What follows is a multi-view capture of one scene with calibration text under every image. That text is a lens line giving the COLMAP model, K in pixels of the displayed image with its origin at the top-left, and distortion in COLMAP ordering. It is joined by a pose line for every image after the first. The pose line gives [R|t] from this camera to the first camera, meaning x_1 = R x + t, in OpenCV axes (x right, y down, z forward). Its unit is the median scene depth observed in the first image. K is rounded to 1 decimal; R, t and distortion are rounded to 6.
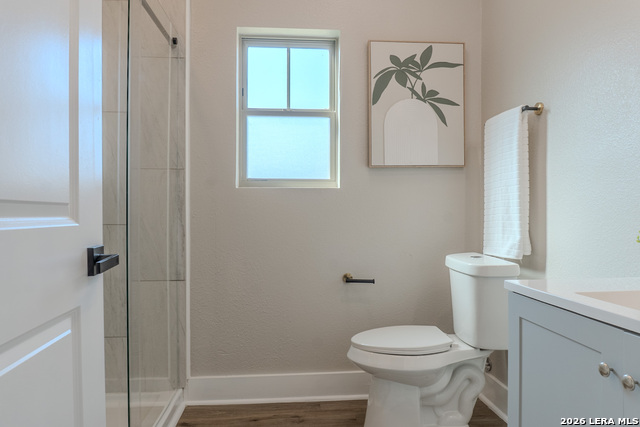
lens RADIAL K [[433.8, 0, 310.0], [0, 433.8, 212.8], [0, 0, 1]] dist [0.000407, -0.001089]
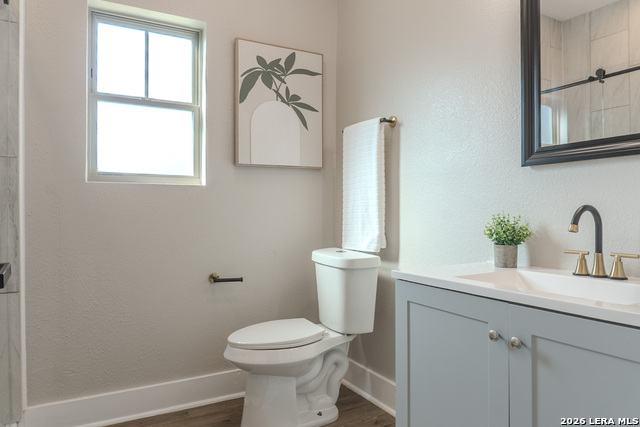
lens RADIAL K [[433.8, 0, 310.0], [0, 433.8, 212.8], [0, 0, 1]] dist [0.000407, -0.001089]
pose [[0.917366, 0.001856, 0.398040, -0.107995], [-0.002889, 0.999994, 0.001996, 0.001519], [-0.398033, -0.002981, 0.917366, 0.020183]]
